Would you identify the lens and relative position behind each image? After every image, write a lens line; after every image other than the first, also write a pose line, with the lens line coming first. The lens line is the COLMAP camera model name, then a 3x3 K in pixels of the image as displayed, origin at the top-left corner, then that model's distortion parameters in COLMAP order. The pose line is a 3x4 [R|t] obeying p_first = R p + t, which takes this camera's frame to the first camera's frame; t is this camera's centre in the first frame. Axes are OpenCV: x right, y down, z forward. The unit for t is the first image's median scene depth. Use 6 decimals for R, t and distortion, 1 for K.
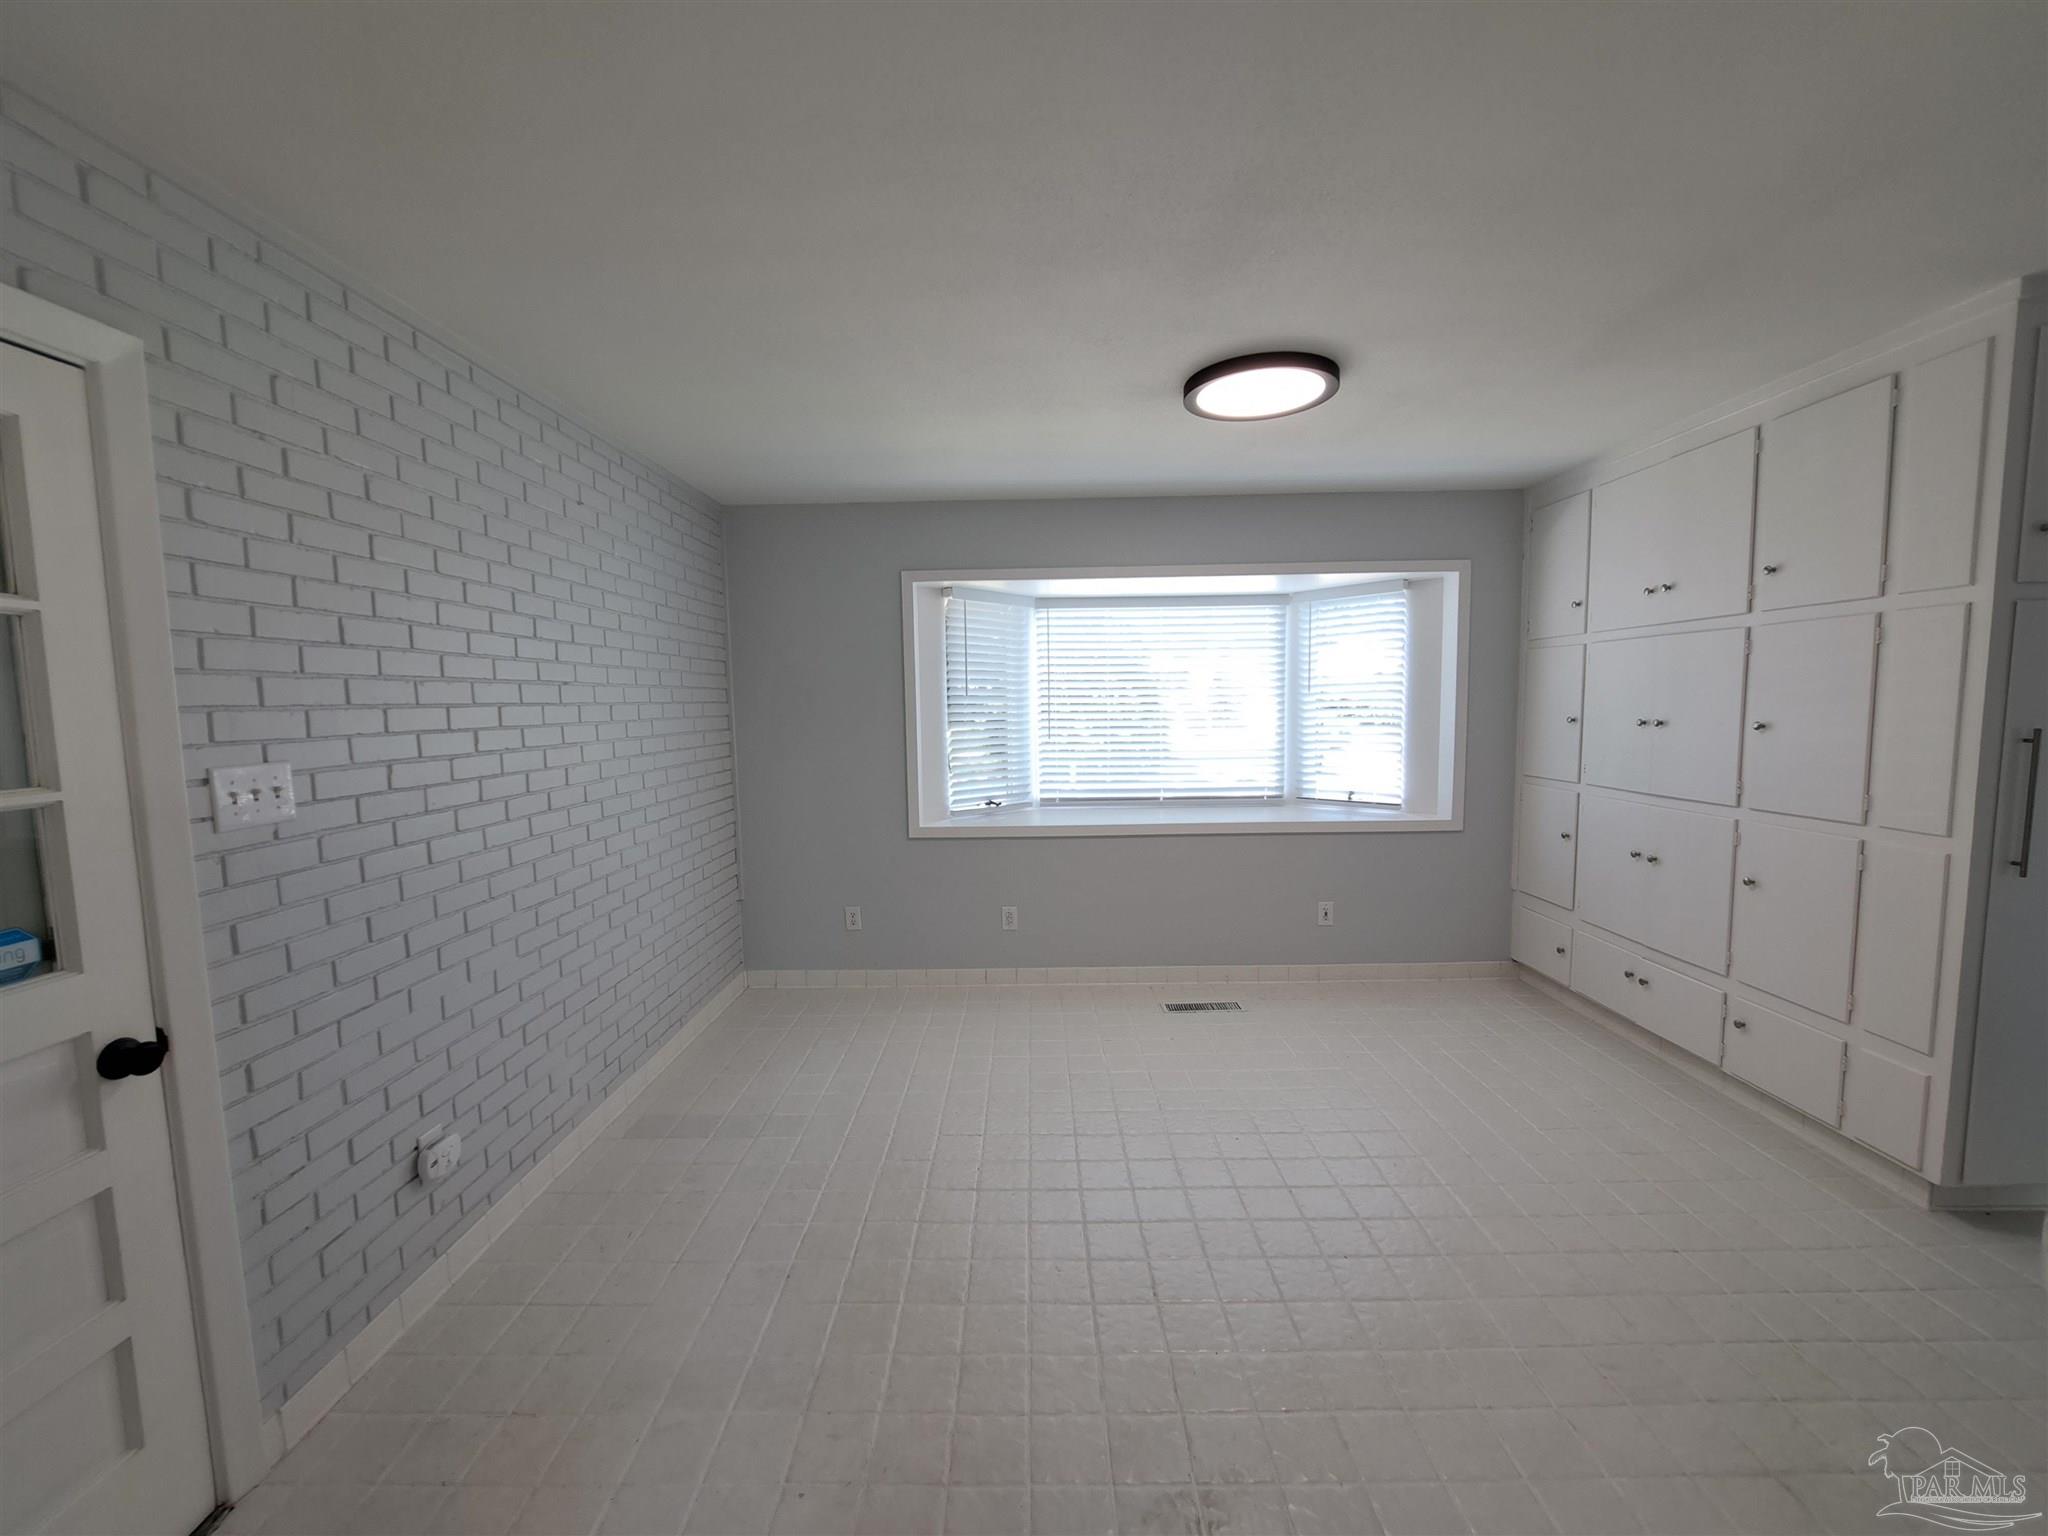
lens RADIAL K [[816.4, 0, 1019.5], [0, 816.4, 775.1], [0, 0, 1]] dist [-0.014691, 0.000067]
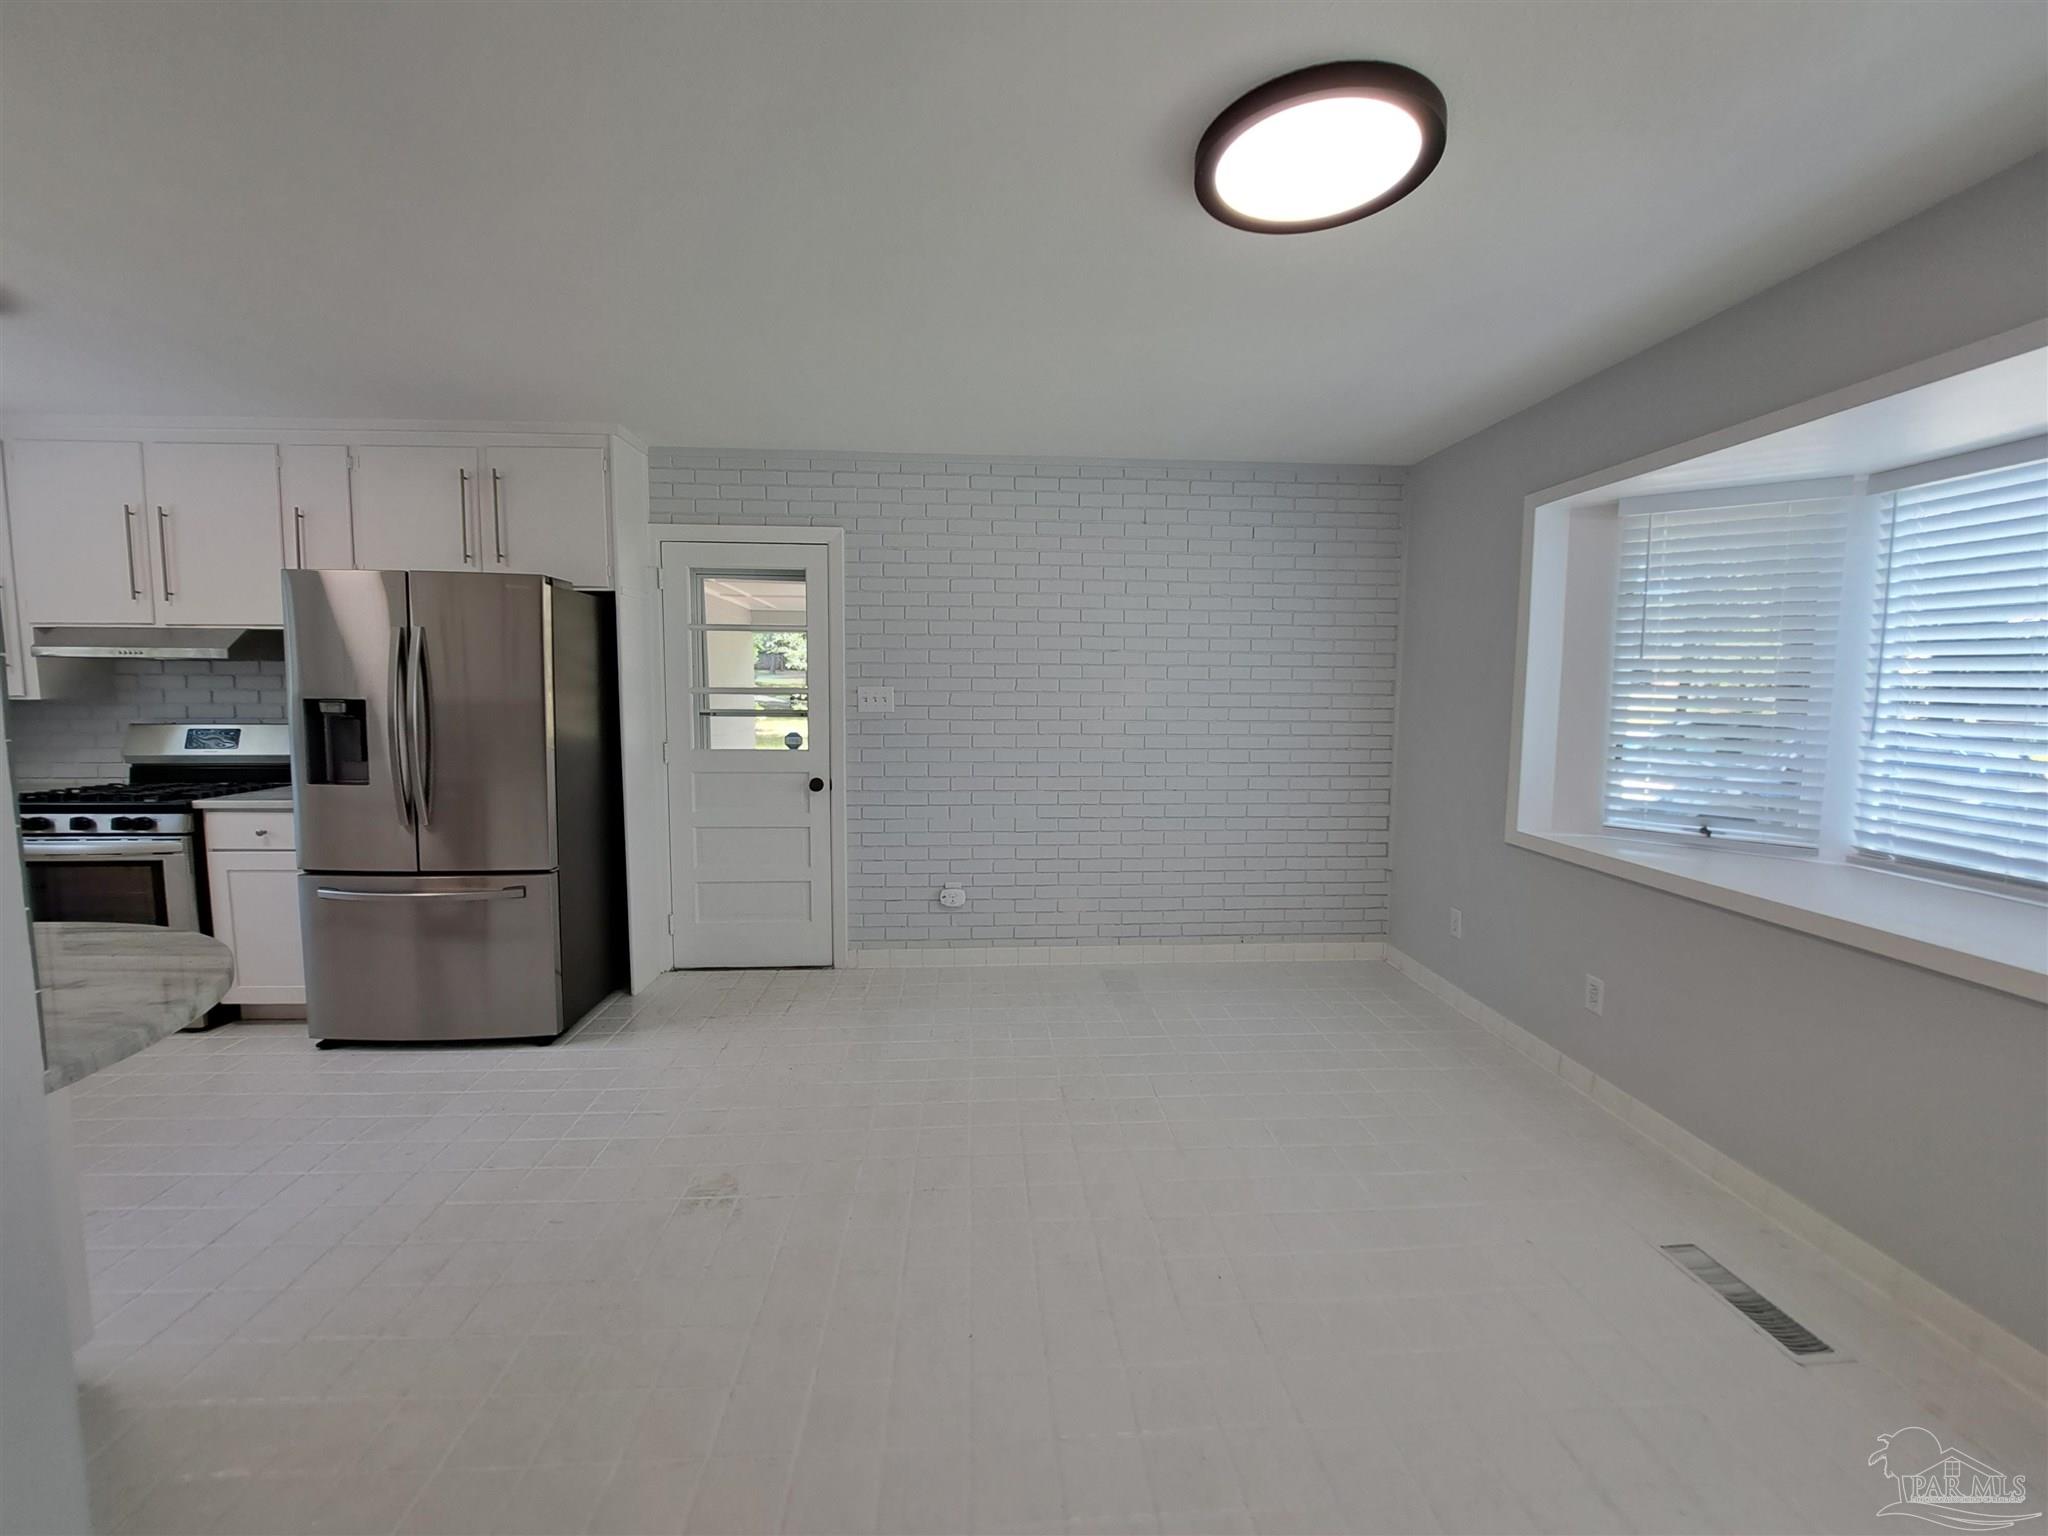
lens RADIAL K [[816.4, 0, 1016.9], [0, 816.4, 756.0], [0, 0, 1]] dist [-0.014691, 0.000067]
pose [[0.075749, 0.105835, -0.991494, 0.695309], [-0.098272, 0.990303, 0.098200, -0.040653], [0.992272, 0.089998, 0.085415, 0.553511]]
